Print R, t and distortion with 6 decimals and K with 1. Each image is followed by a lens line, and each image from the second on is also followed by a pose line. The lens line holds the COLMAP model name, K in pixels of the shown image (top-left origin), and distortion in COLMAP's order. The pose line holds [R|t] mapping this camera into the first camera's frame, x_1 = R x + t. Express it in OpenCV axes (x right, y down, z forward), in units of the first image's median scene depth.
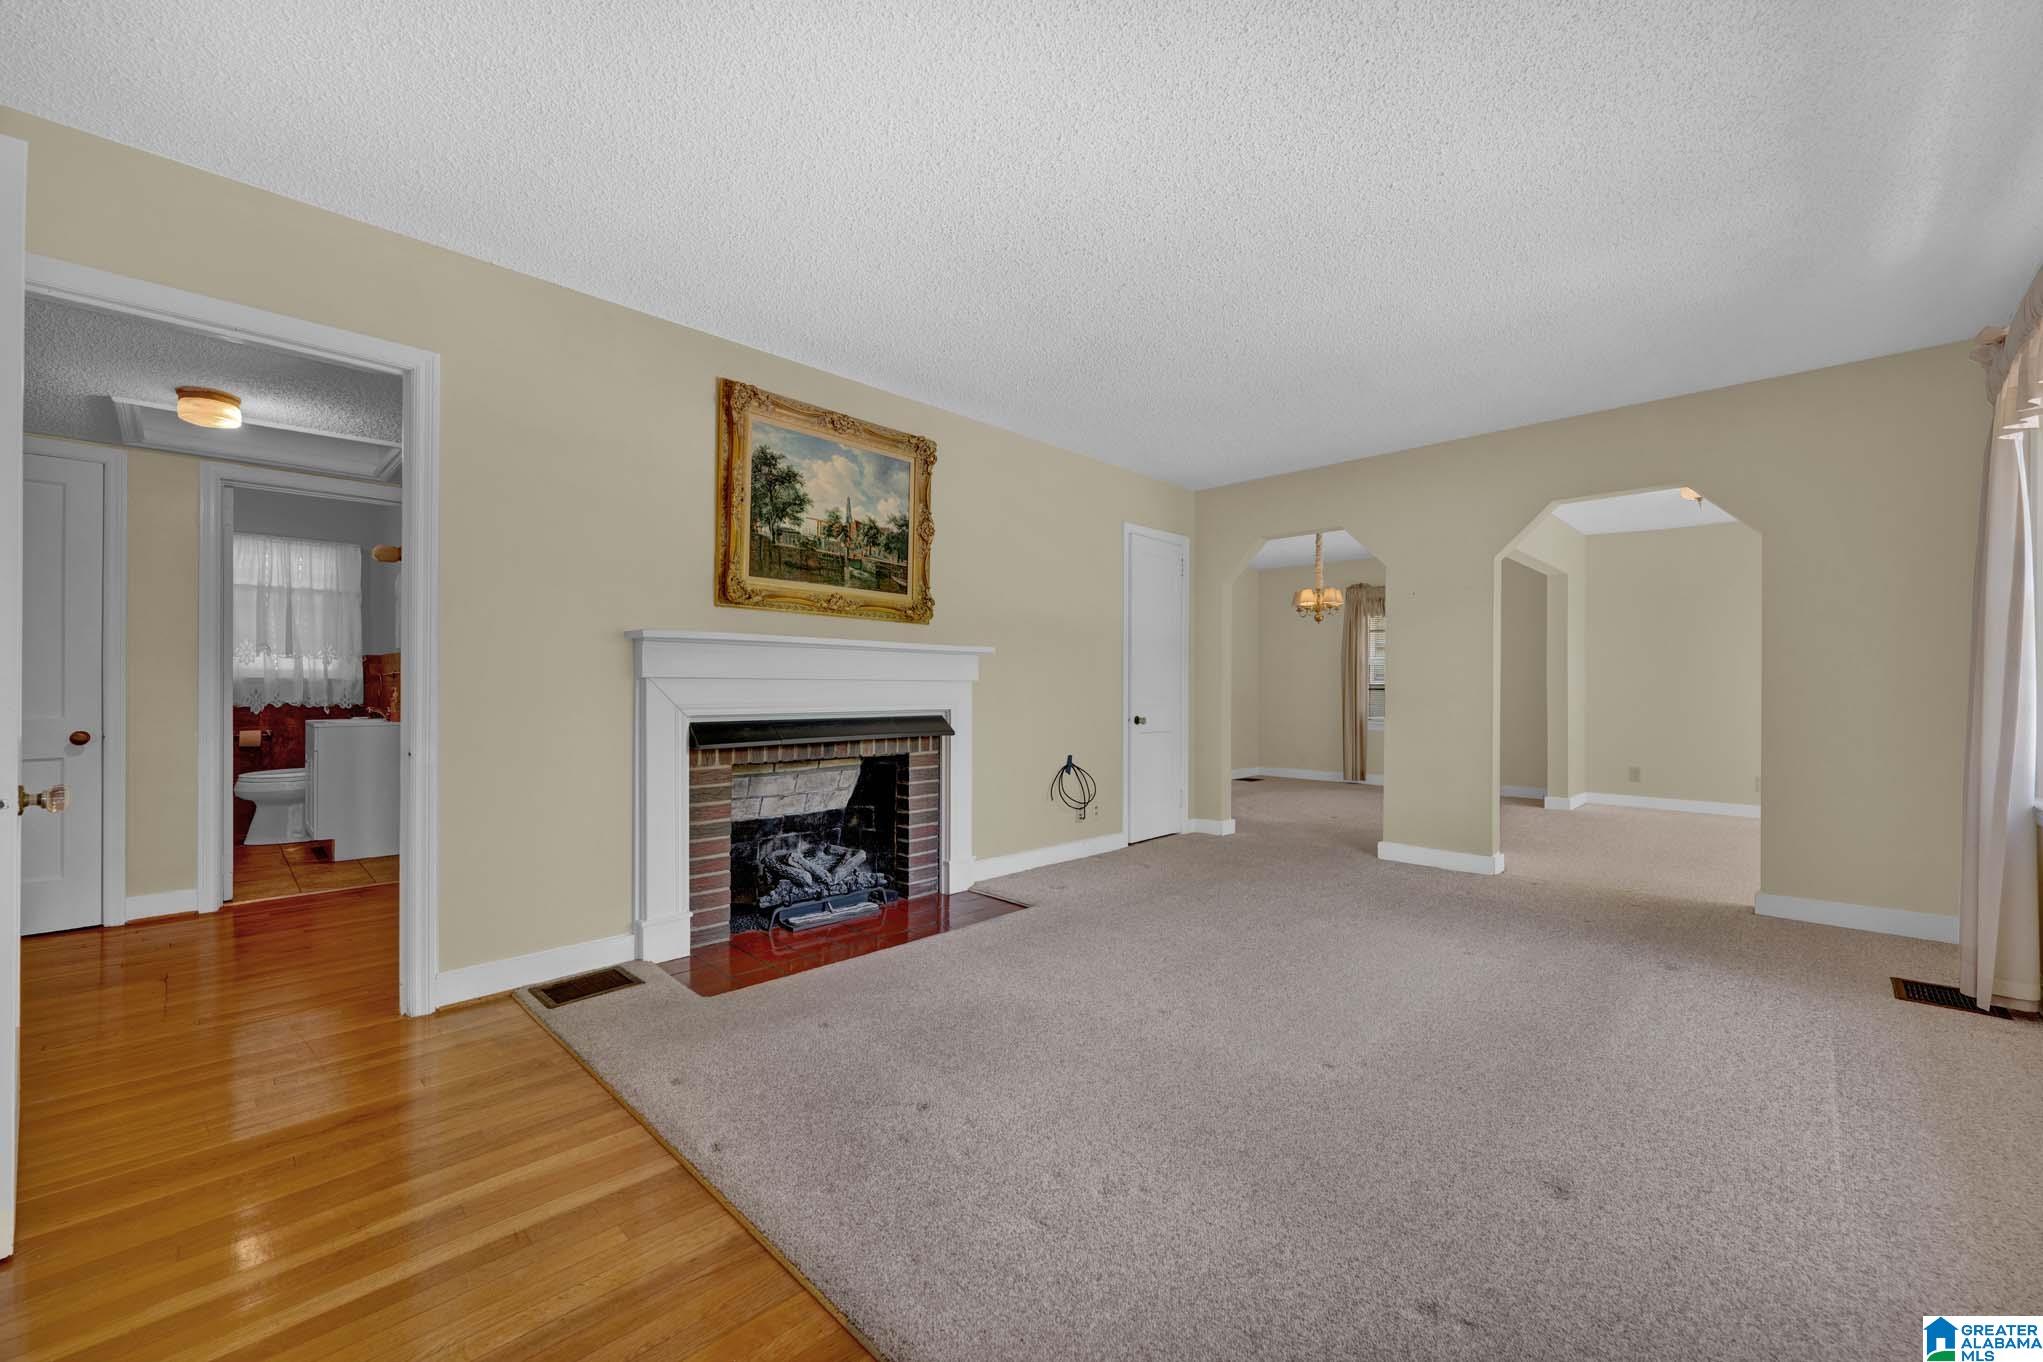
lens RADIAL K [[804.7, 0, 1026.6], [0, 804.7, 688.1], [0, 0, 1]] dist [-0.003849, -0.000336]
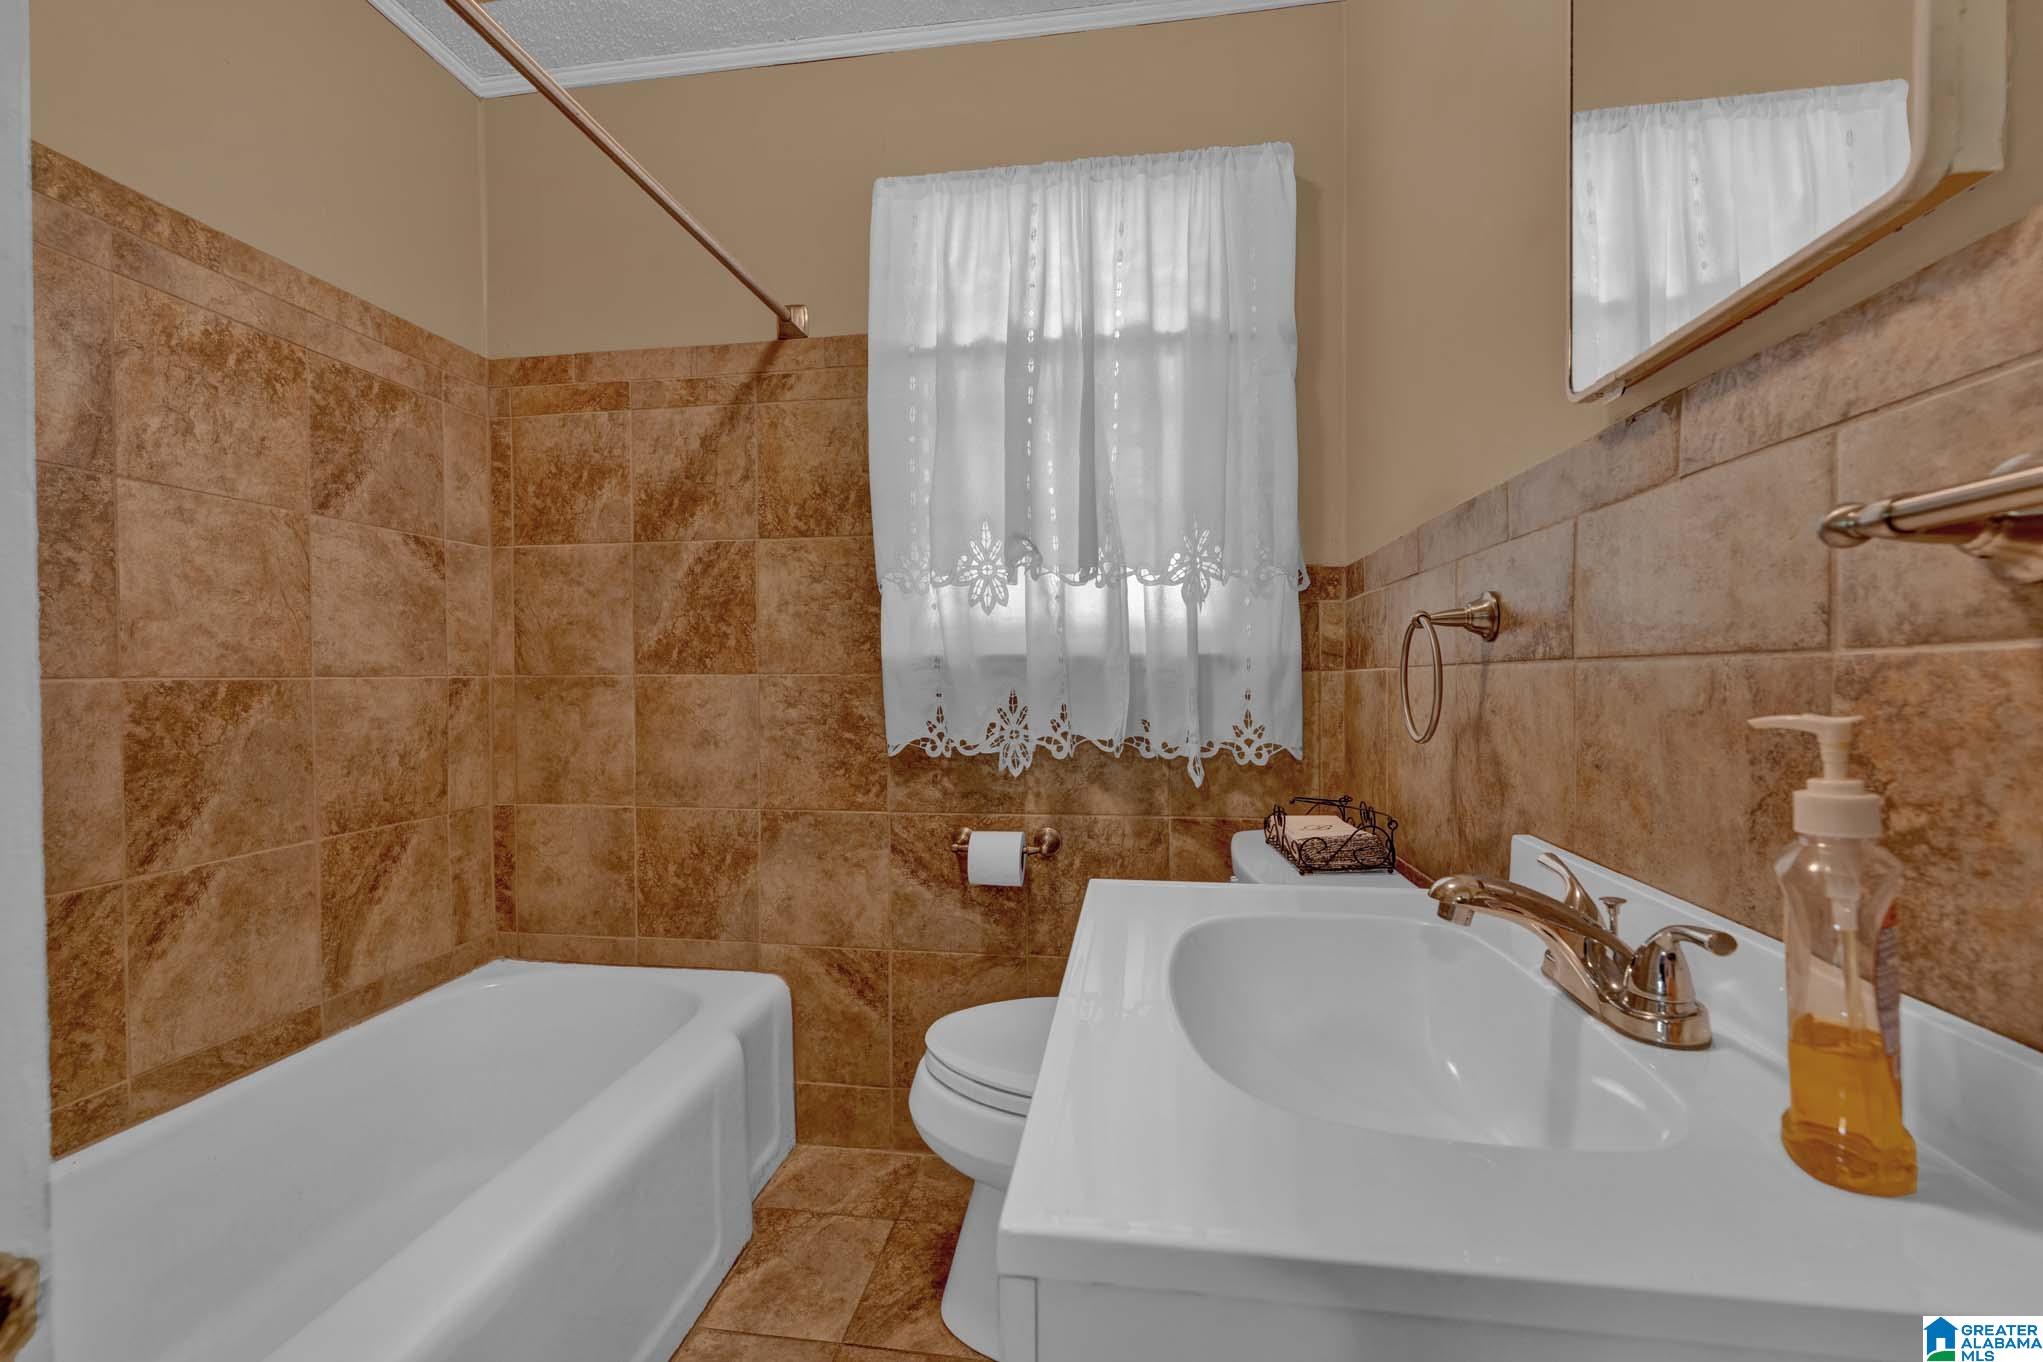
lens RADIAL K [[844.1, 0, 1025.4], [0, 844.1, 688.7], [0, 0, 1]] dist [-0.000291, 0.000327]
pose [[0.585664, 0.004213, -0.810543, -0.676621], [0.008019, 0.999907, 0.010991, -0.003828], [0.810514, -0.012937, 0.585576, 0.788262]]
